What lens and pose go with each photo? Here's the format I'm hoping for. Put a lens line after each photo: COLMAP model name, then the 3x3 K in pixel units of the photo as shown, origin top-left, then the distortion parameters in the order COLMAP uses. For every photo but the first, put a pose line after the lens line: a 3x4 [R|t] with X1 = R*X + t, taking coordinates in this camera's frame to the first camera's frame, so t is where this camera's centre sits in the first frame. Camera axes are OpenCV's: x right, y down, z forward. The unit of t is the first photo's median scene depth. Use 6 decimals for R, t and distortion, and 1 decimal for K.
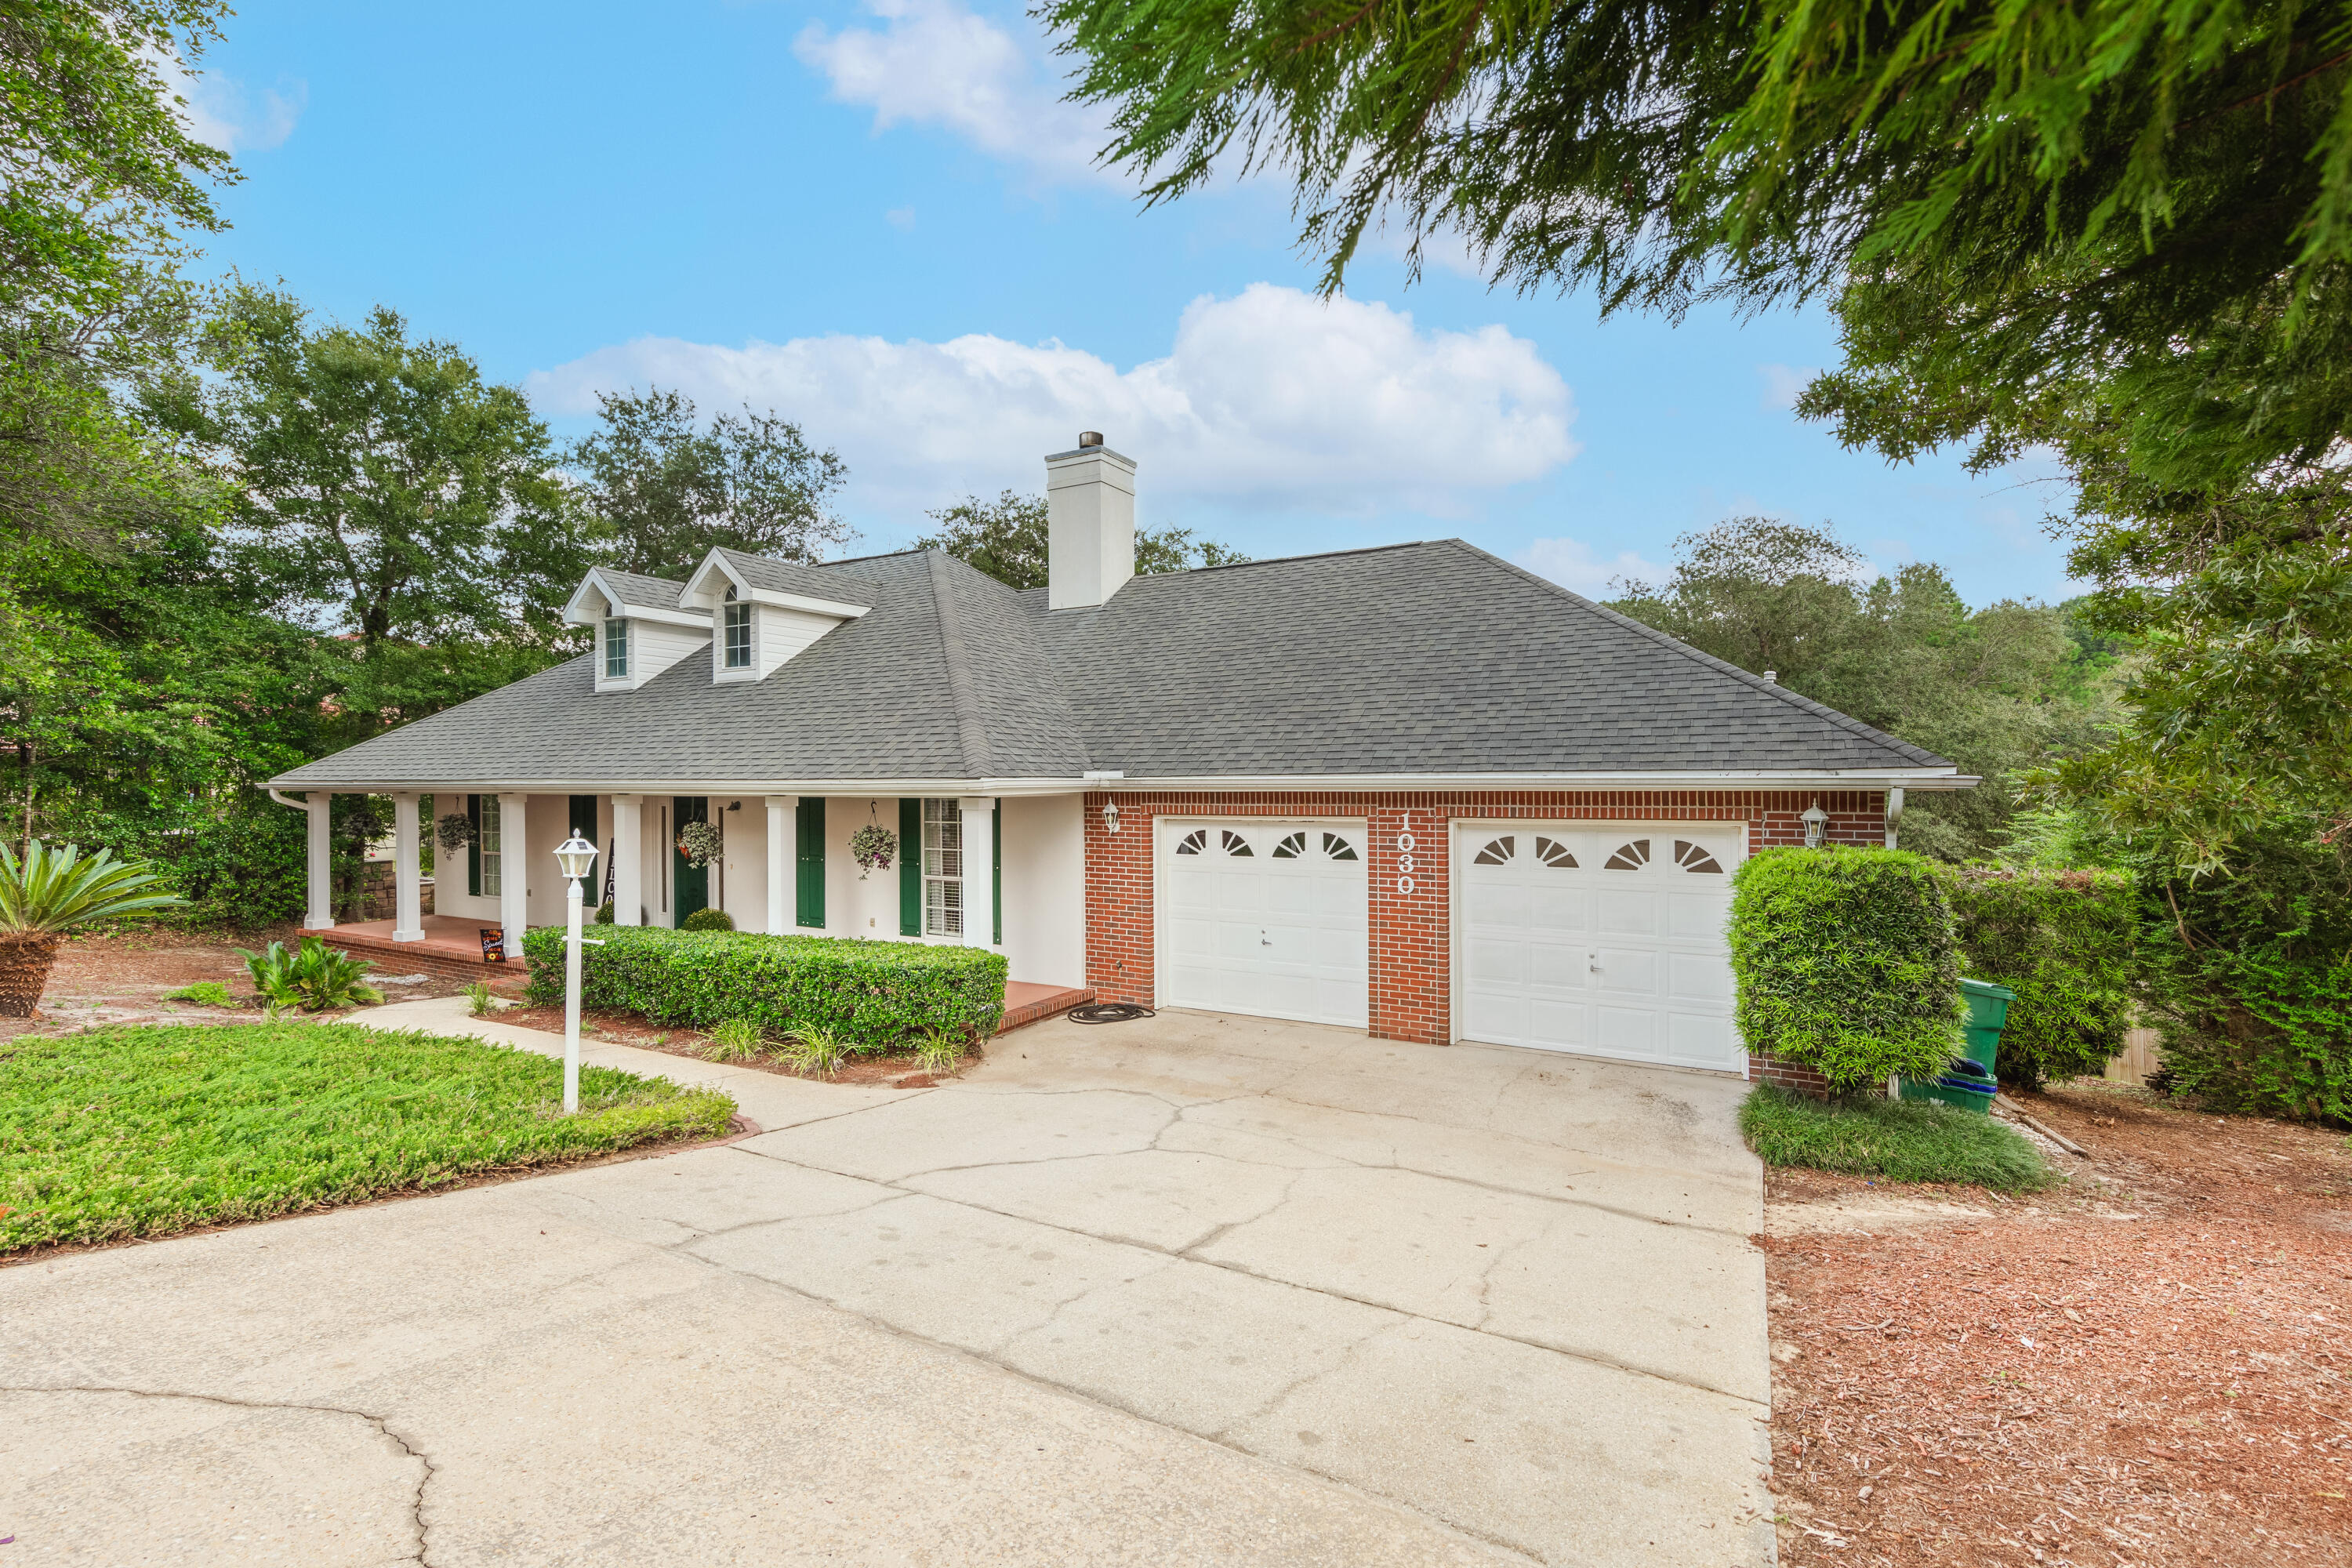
lens RADIAL K [[1068.8, 0, 1176.8], [0, 1068.8, 782.9], [0, 0, 1]] dist [0.003602, 0.000308]
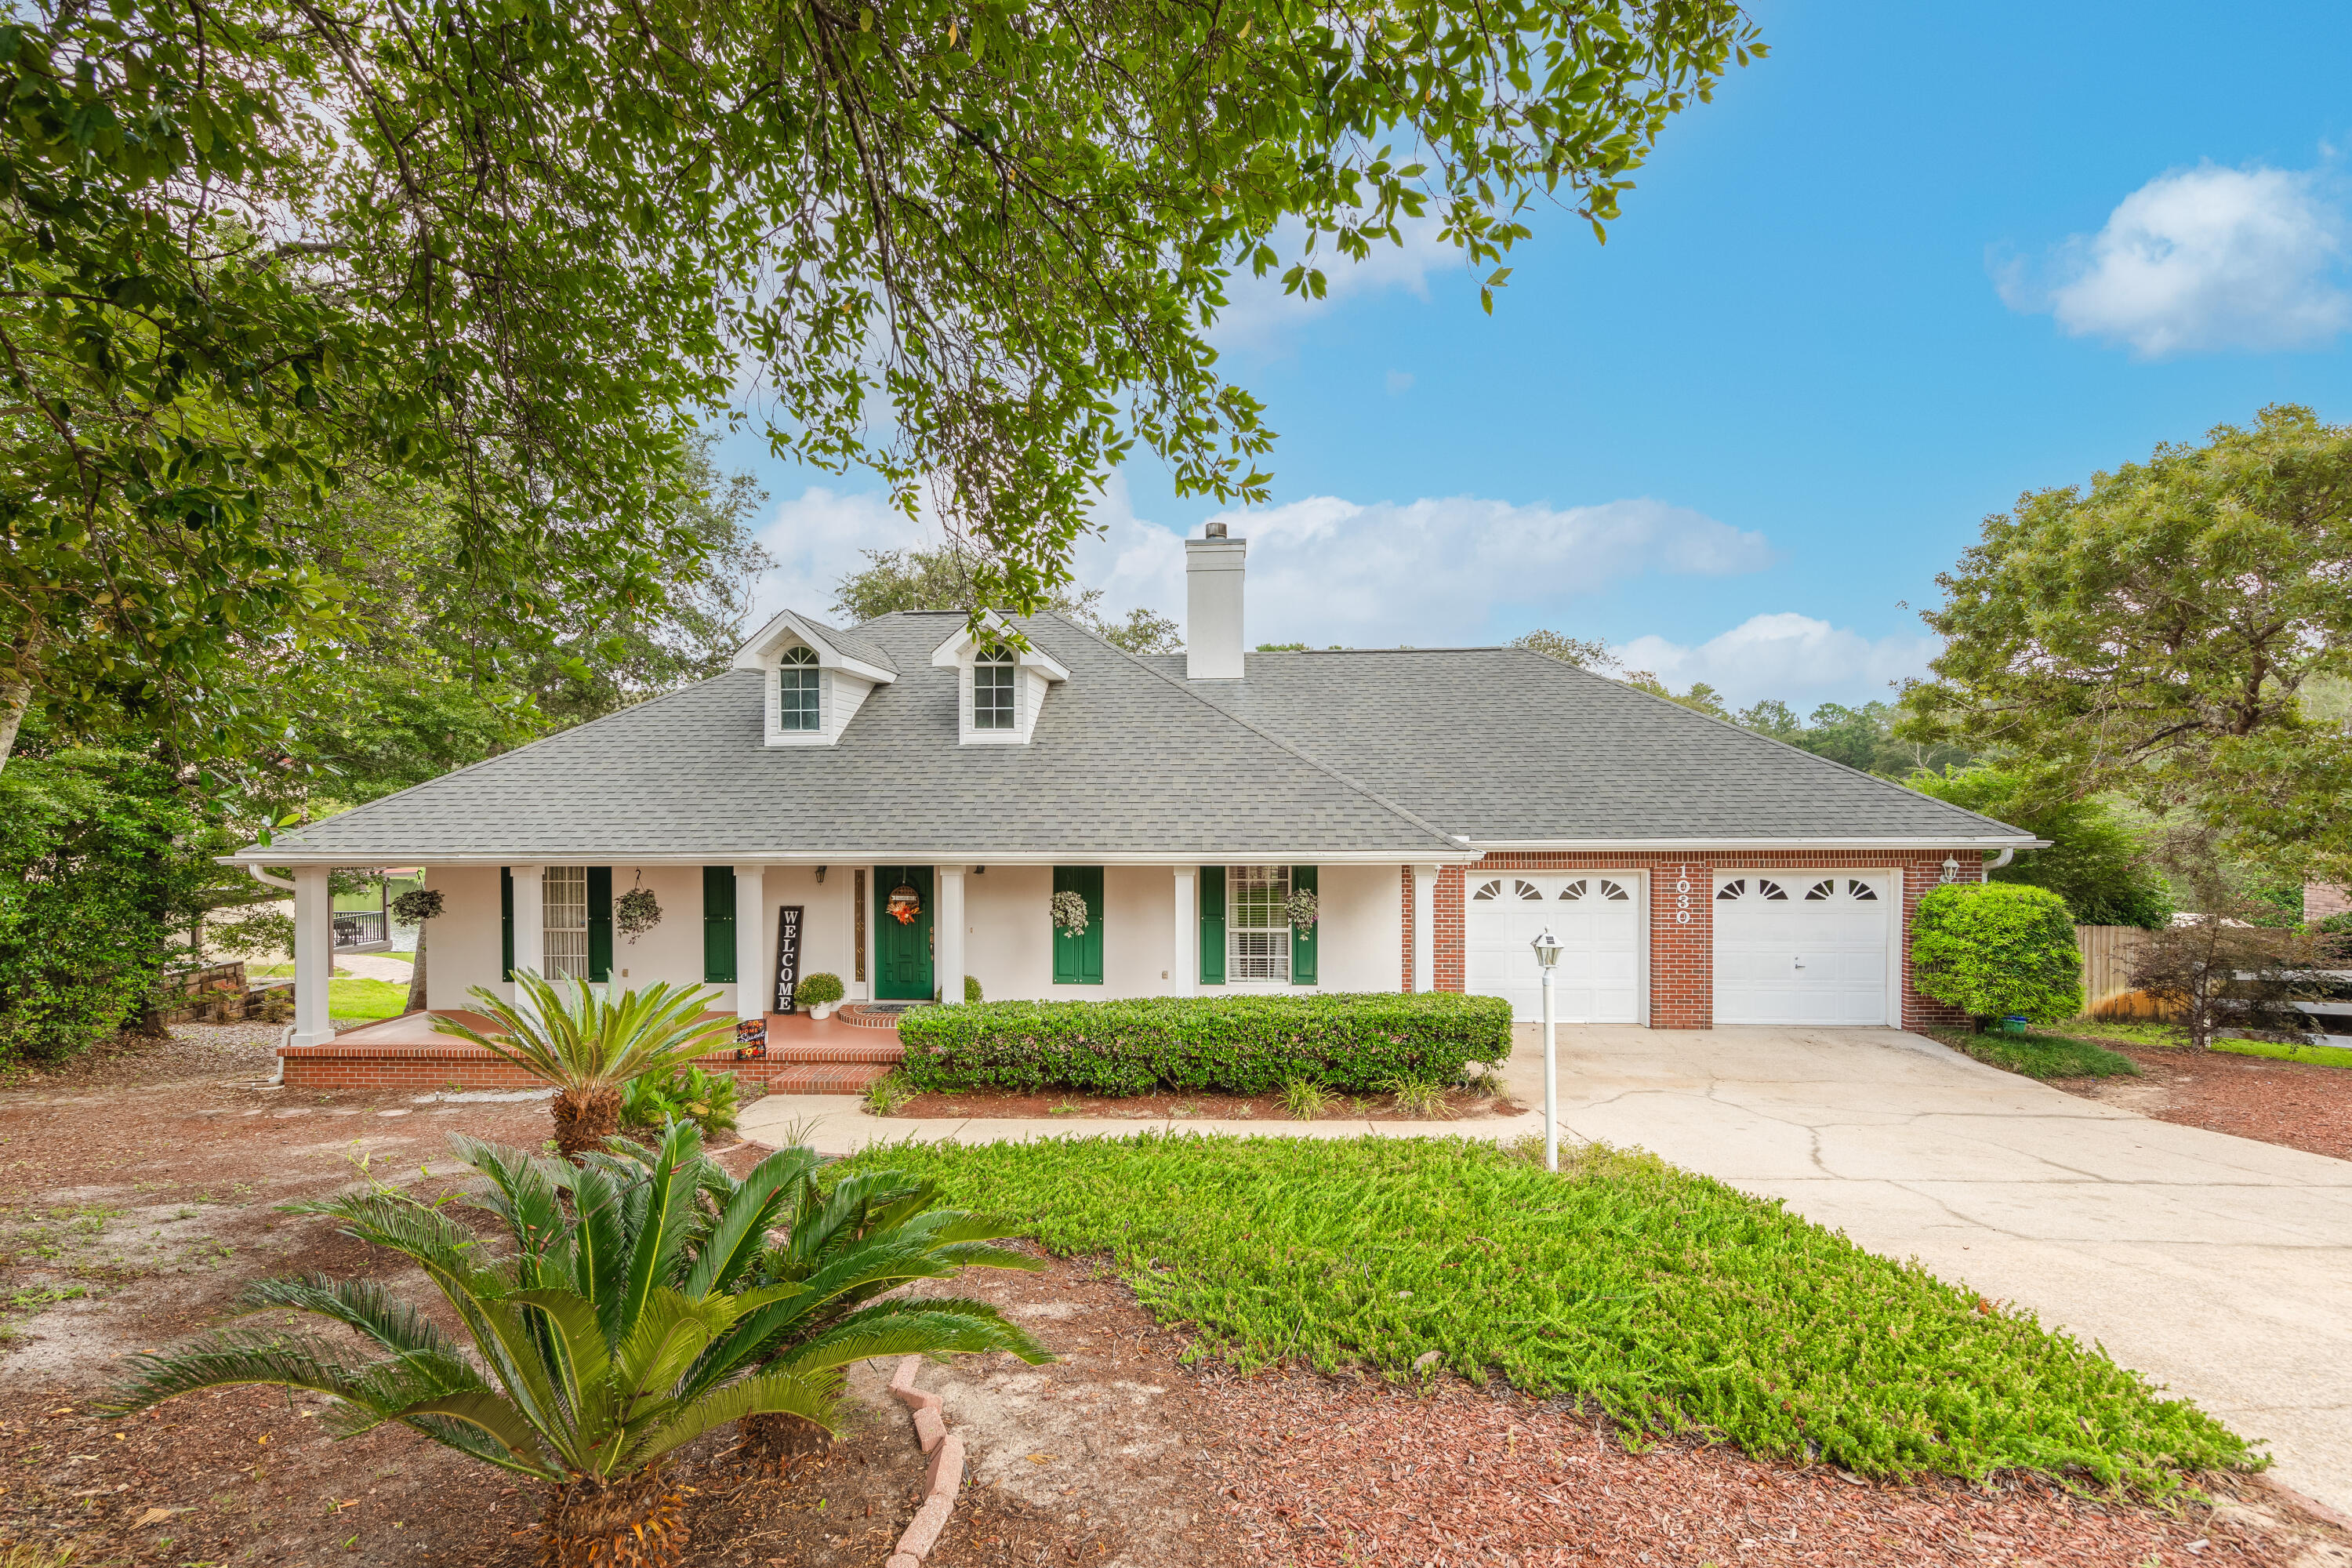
lens RADIAL K [[967.8, 0, 1176.6], [0, 967.8, 785.8], [0, 0, 1]] dist [0.002955, 0.000179]
pose [[0.893112, -0.001631, 0.449831, -0.964021], [0.004149, 0.999981, -0.004611, -0.074354], [-0.449815, 0.005984, 0.893102, 0.169888]]
